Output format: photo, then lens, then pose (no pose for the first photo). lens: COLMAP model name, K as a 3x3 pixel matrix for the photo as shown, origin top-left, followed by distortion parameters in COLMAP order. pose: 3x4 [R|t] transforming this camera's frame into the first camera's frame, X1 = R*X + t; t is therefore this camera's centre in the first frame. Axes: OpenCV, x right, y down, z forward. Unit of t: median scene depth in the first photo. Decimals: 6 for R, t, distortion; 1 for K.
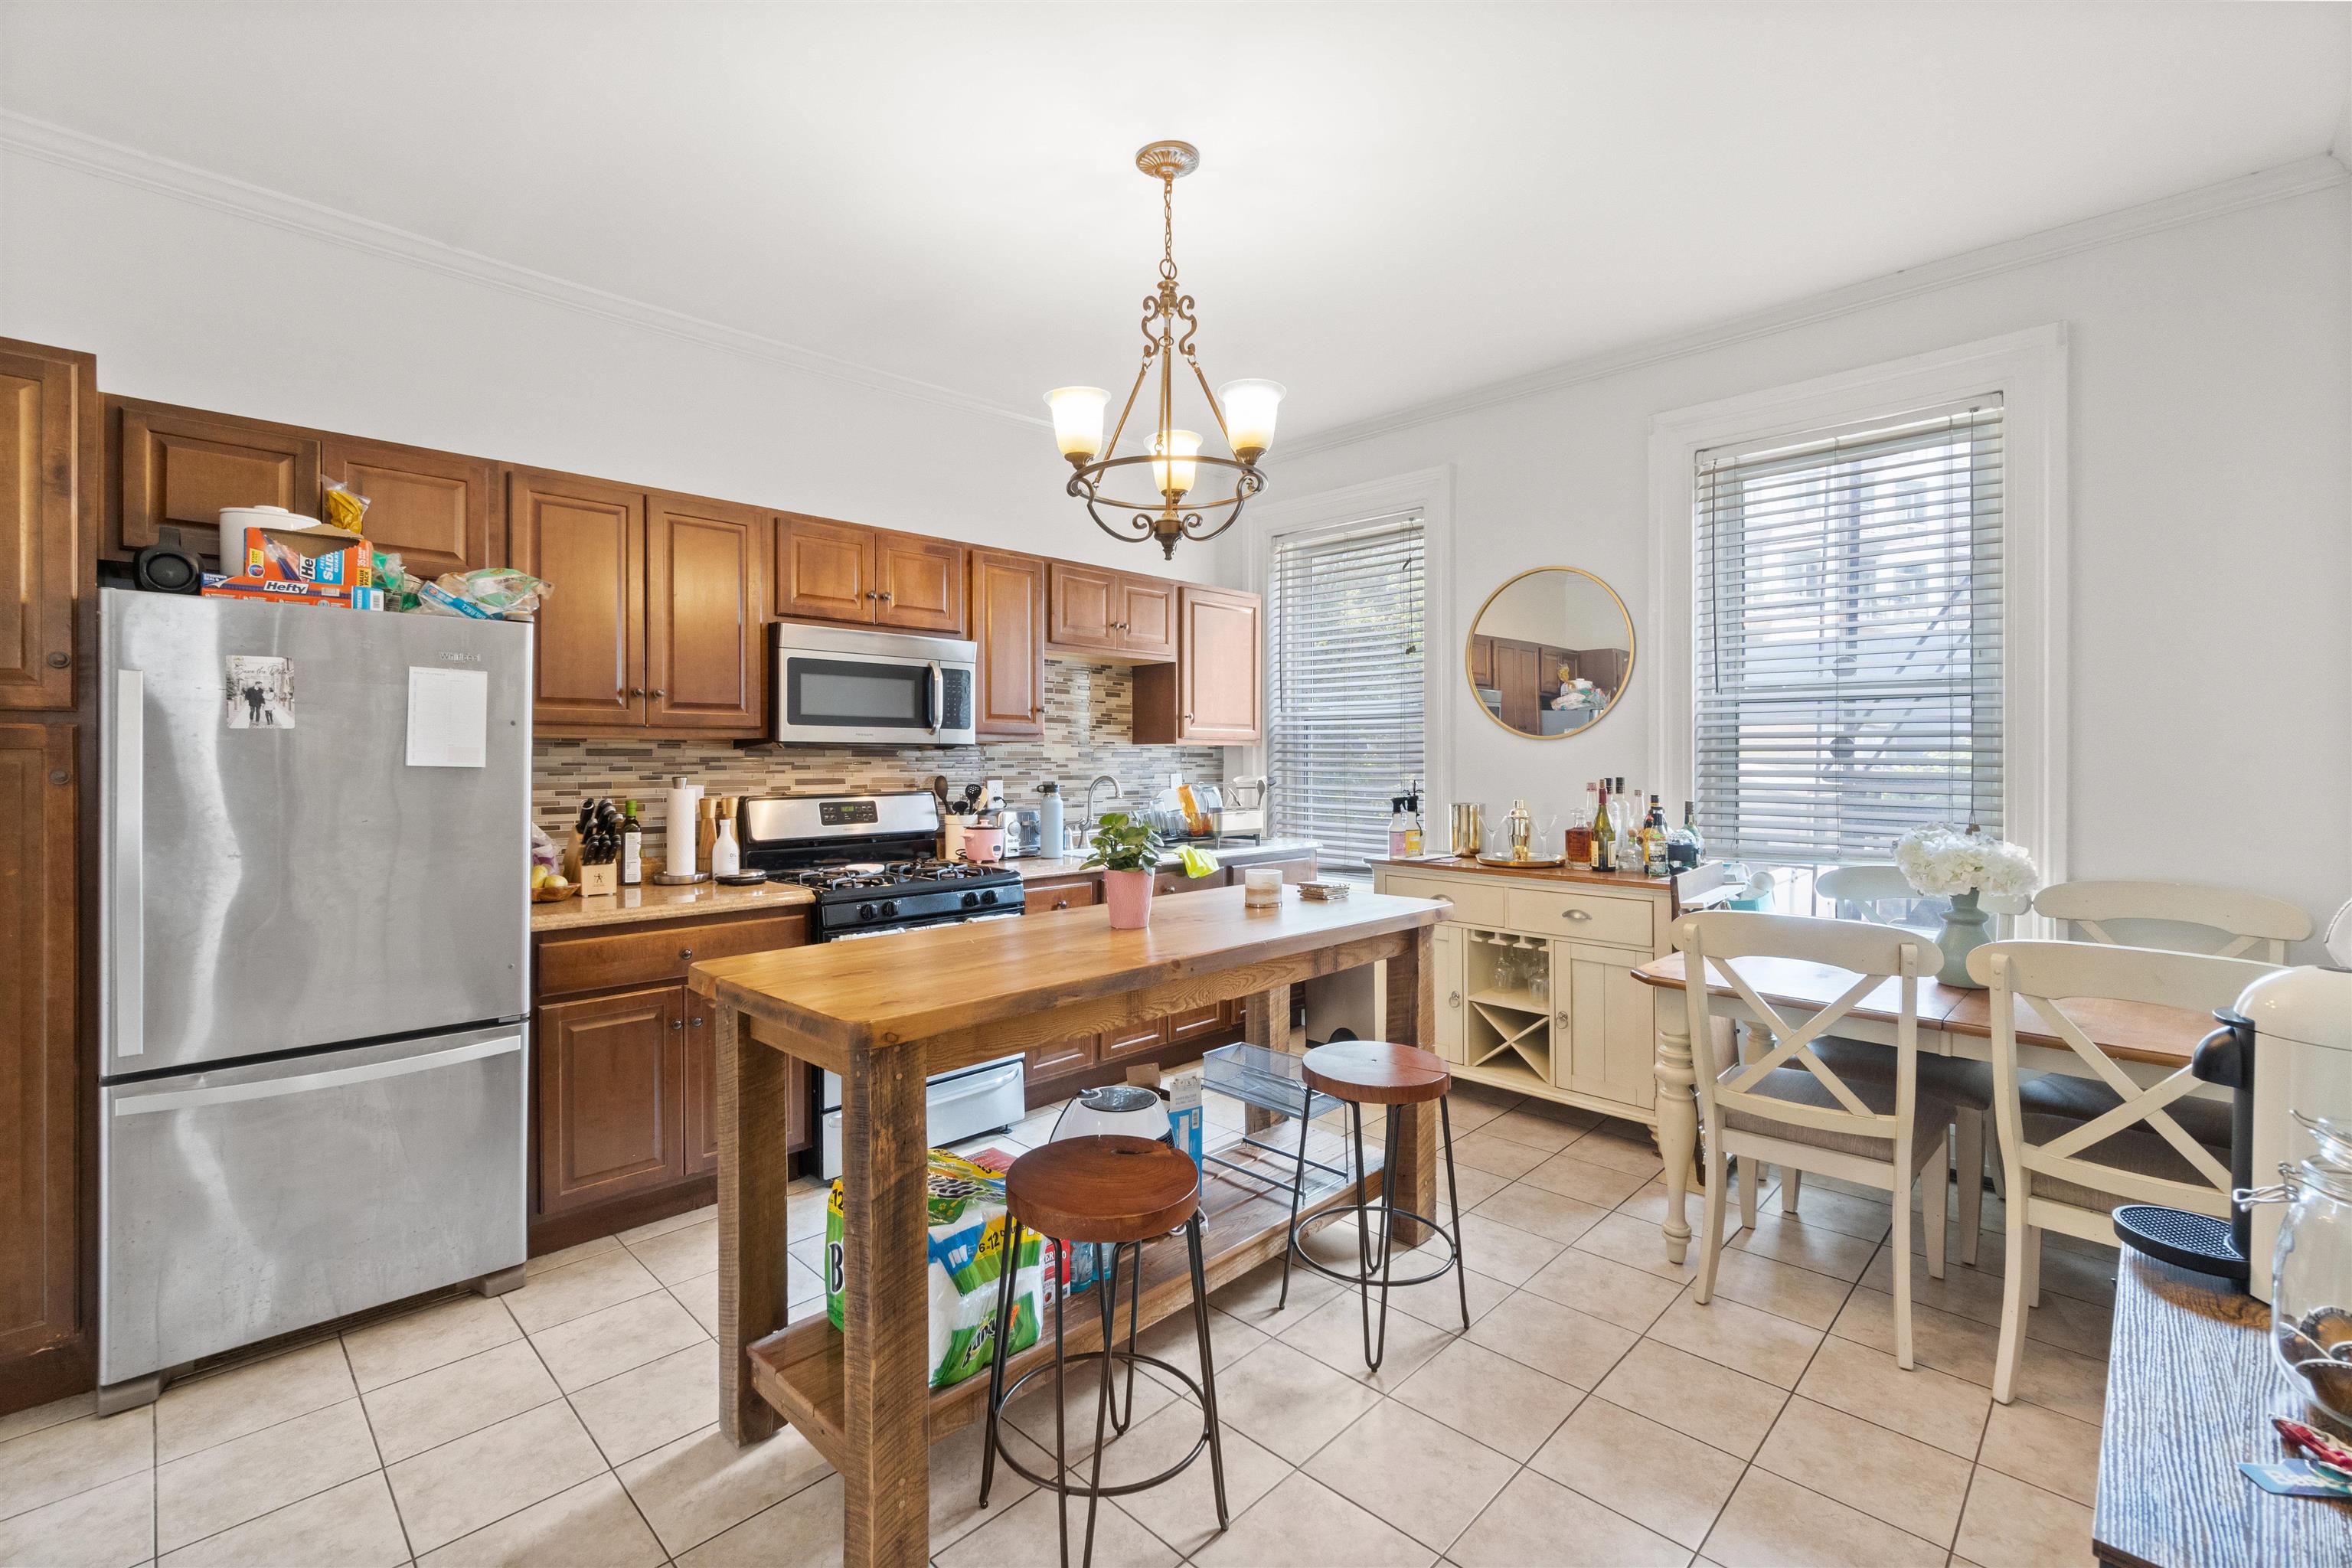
lens RADIAL K [[1011.9, 0, 1178.9], [0, 1011.9, 746.6], [0, 0, 1]] dist [-0.001033, -0.000153]
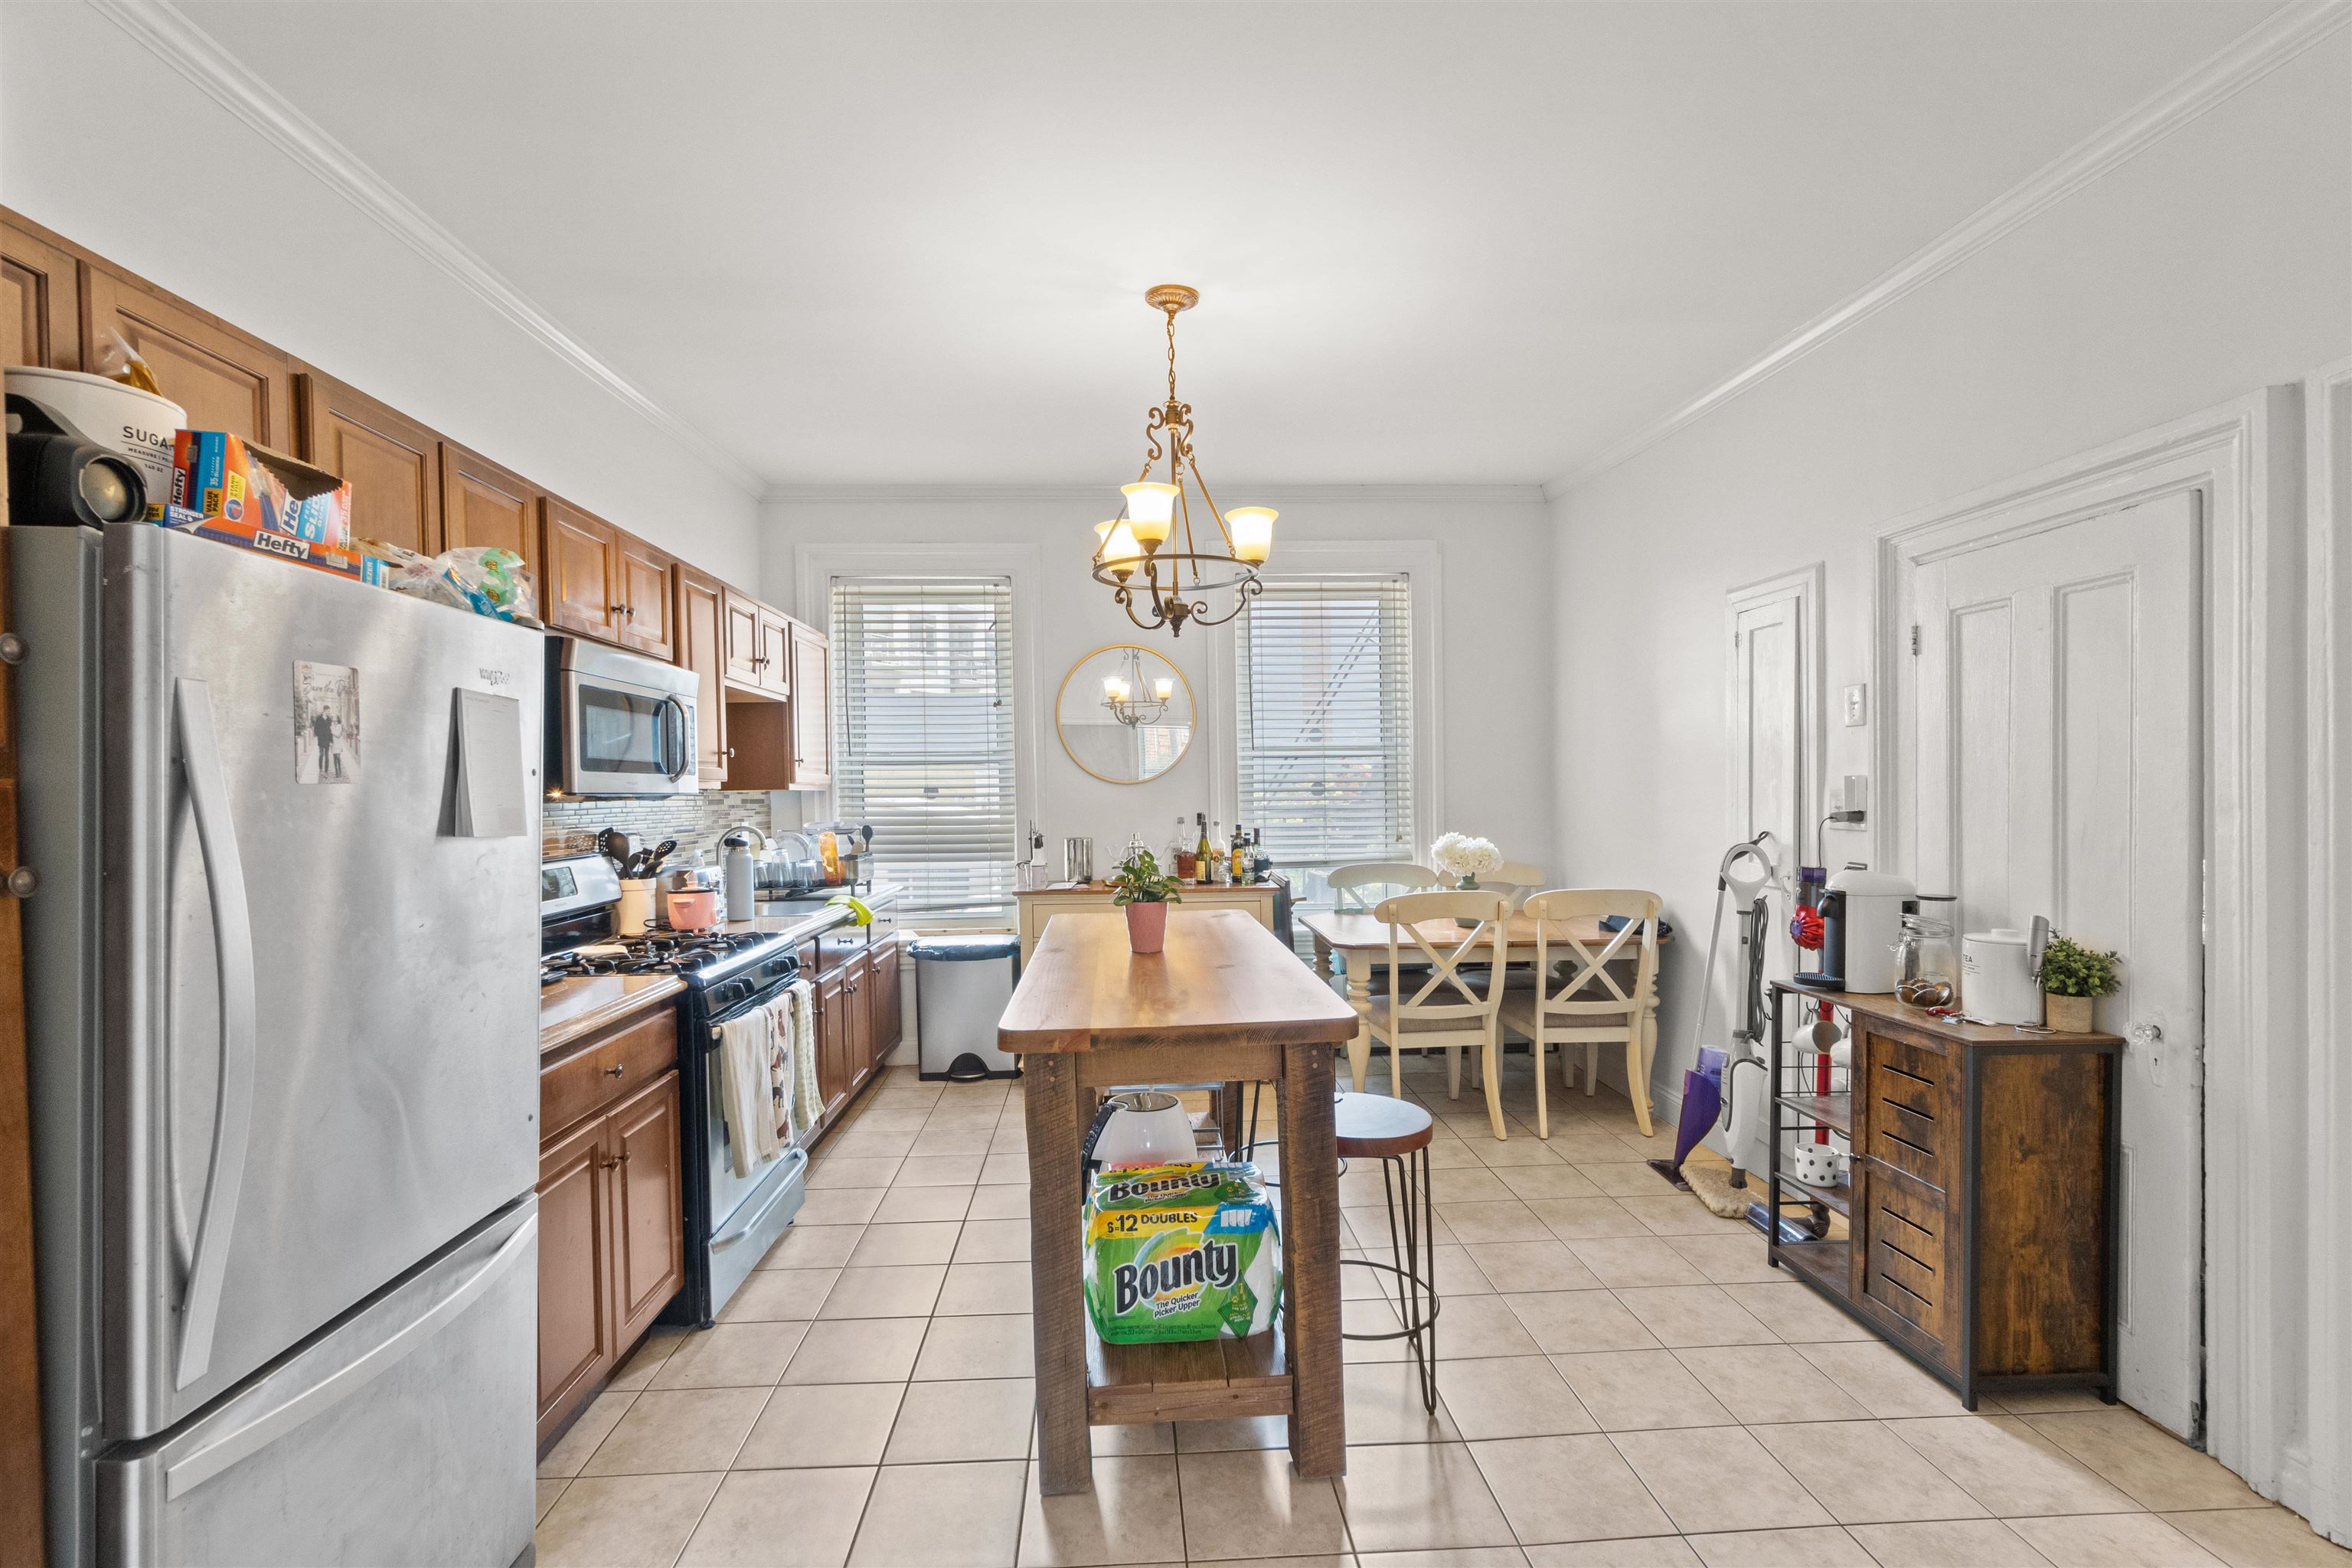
lens RADIAL K [[1026.3, 0, 1176.0], [0, 1026.3, 784.0], [0, 0, 1]] dist [0.000136, -0.000093]
pose [[0.675383, -0.005131, 0.737449, -0.891692], [0.005691, 0.999982, 0.001745, -0.013996], [-0.737445, 0.003019, 0.675401, 0.187528]]
